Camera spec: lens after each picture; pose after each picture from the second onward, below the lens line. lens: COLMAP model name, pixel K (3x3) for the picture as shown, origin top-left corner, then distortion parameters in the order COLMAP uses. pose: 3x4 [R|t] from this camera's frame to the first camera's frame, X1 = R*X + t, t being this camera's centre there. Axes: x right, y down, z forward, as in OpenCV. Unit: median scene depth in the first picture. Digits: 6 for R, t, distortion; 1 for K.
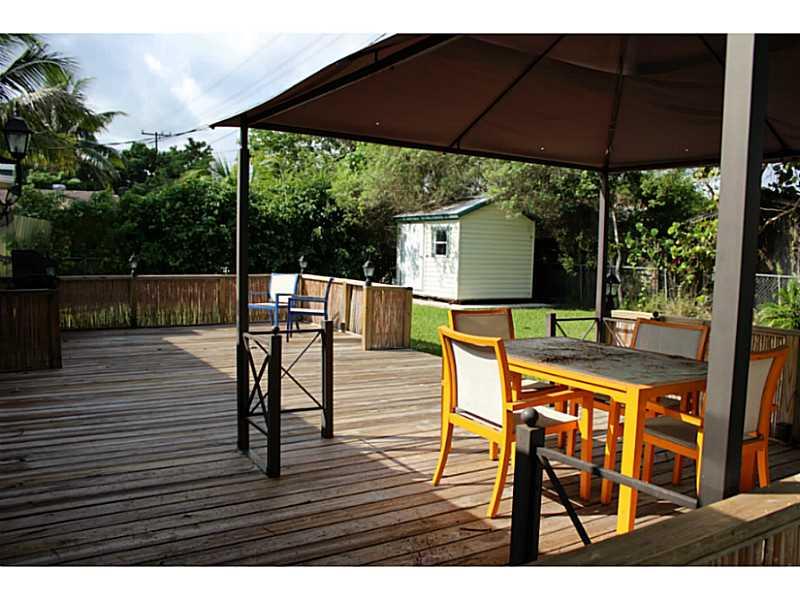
lens RADIAL K [[654.2, 0, 400.0], [0, 654.2, 300.0], [0, 0, 1]] dist [-0.183215, 0.147606]
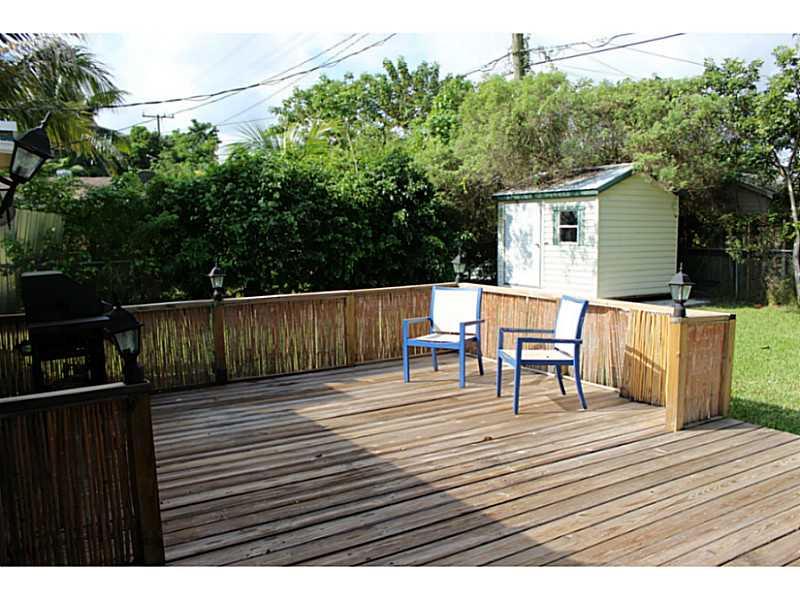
lens RADIAL K [[654.2, 0, 400.0], [0, 654.2, 300.0], [0, 0, 1]] dist [-0.183215, 0.147606]
pose [[0.999370, -0.035476, 0.001165, -0.141683], [0.035422, 0.998882, 0.031294, -0.030079], [-0.002274, -0.031233, 0.999510, 0.217987]]
